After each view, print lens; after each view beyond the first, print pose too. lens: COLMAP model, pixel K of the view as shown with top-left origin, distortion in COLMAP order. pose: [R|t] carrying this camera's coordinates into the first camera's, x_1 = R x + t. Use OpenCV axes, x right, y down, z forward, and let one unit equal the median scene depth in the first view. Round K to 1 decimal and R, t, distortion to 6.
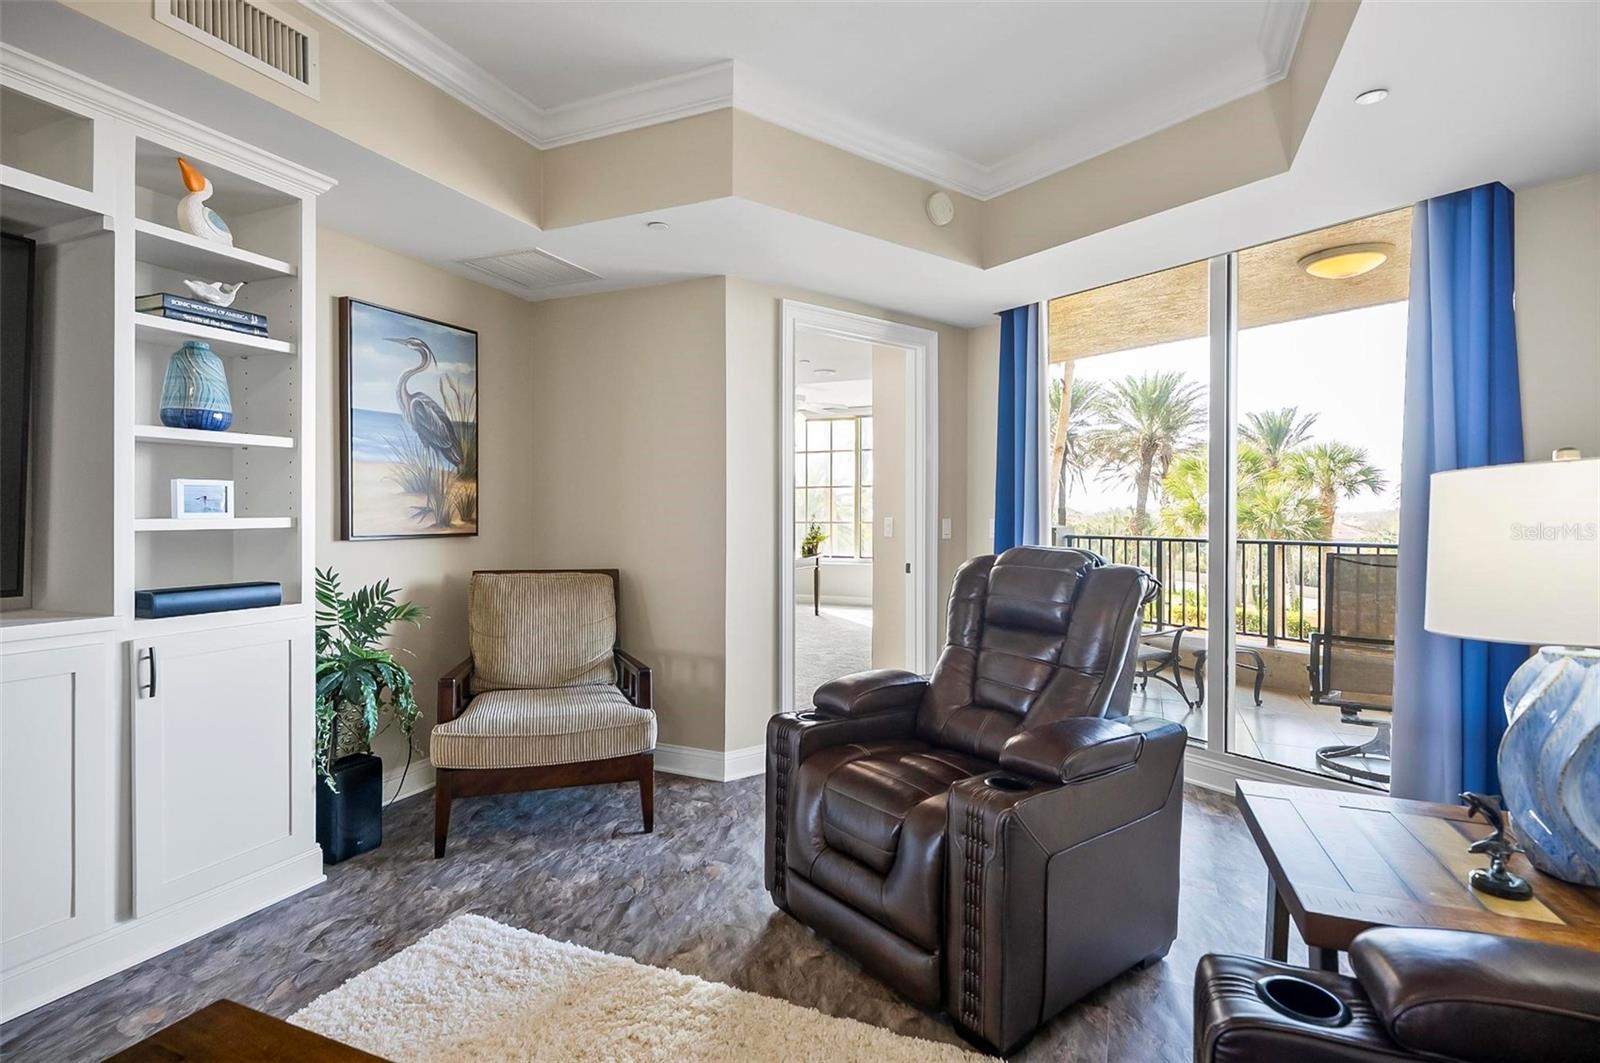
lens RADIAL K [[784.6, 0, 800.5], [0, 784.6, 524.5], [0, 0, 1]] dist [0.002971, -0.001311]
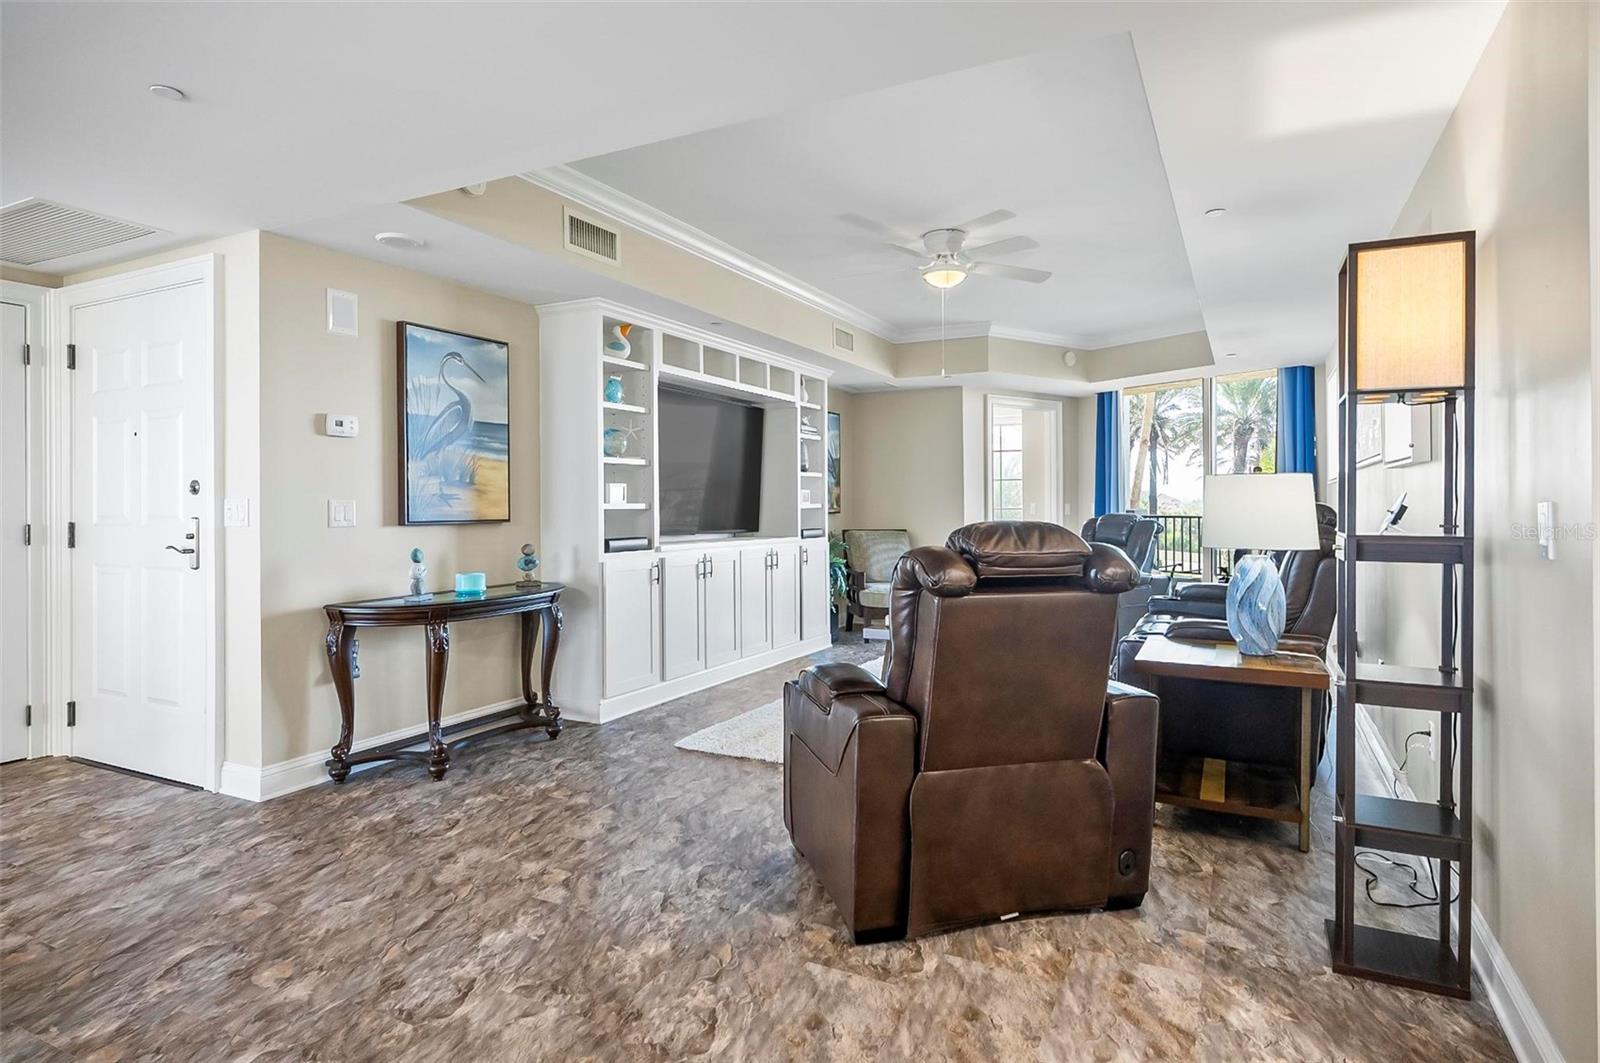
lens RADIAL K [[883.5, 0, 789.0], [0, 883.5, 526.8], [0, 0, 1]] dist [0.000633, 0.001721]
pose [[0.997387, -0.002652, -0.072200, -0.399650], [0.003679, 0.999894, 0.014093, 0.018358], [0.072155, -0.014322, 0.997291, -1.413836]]
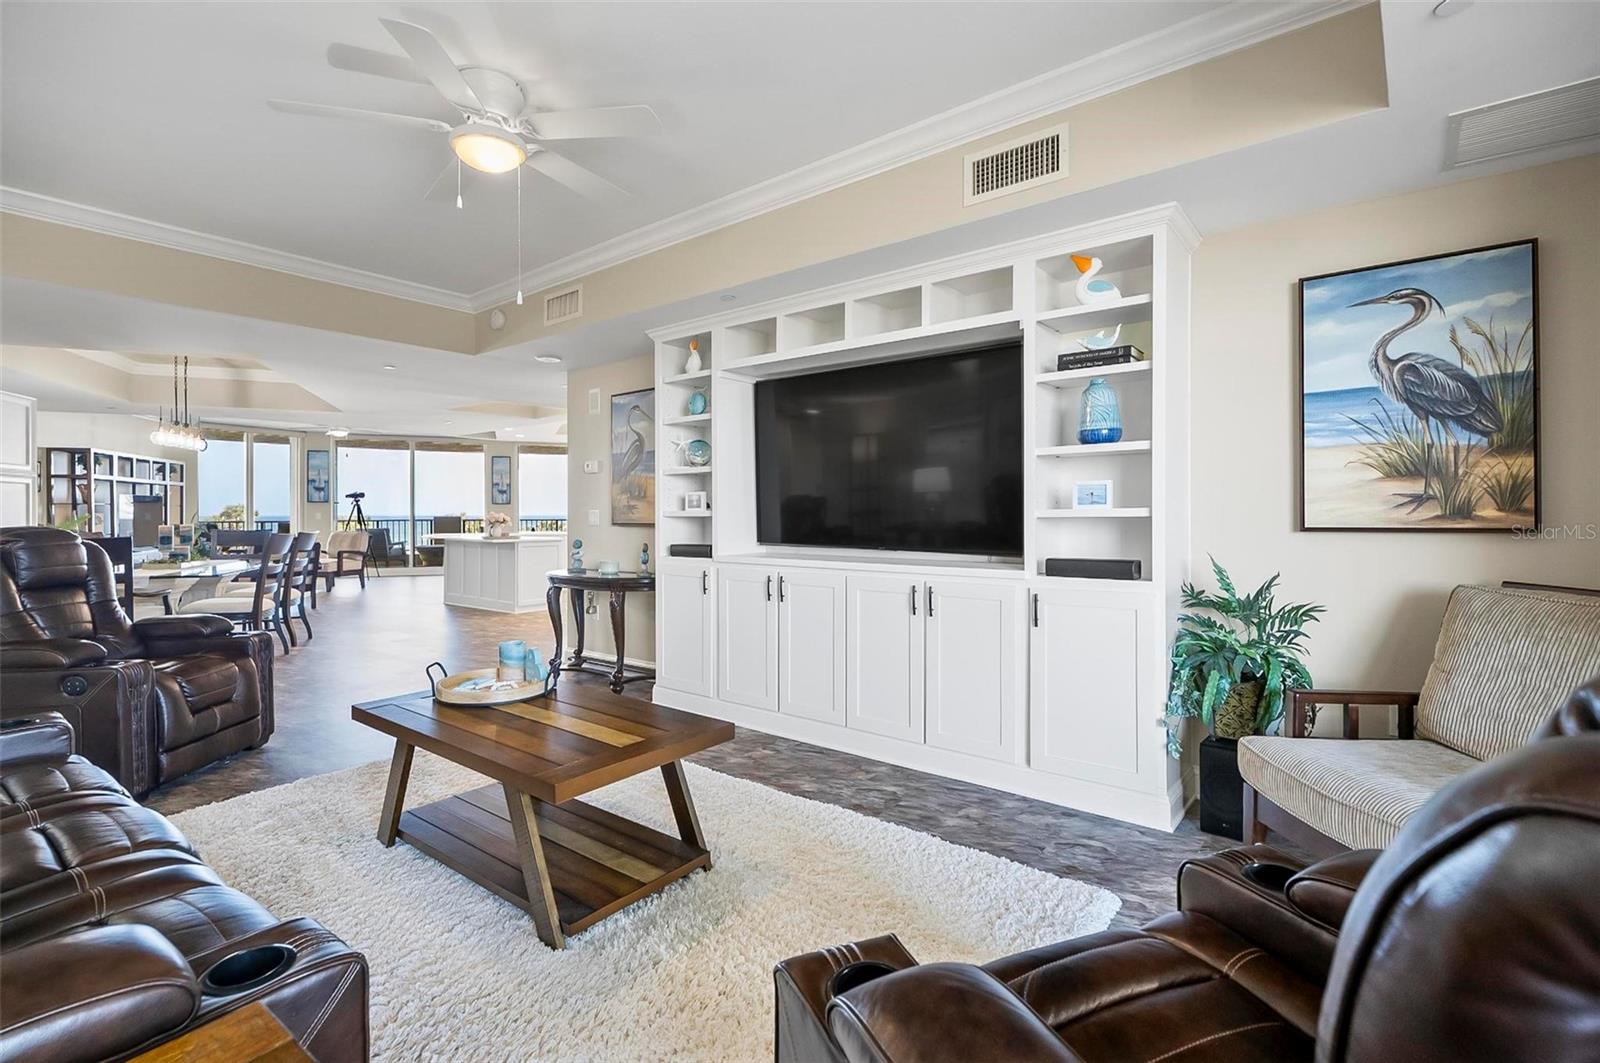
lens RADIAL K [[750.1, 0, 814.8], [0, 750.1, 520.1], [0, 0, 1]] dist [0.004591, -0.001981]
pose [[-0.263410, 0.013977, -0.964583, 0.429569], [-0.002265, 0.999883, 0.015107, -0.005718], [0.964681, 0.006164, -0.263347, 0.607195]]
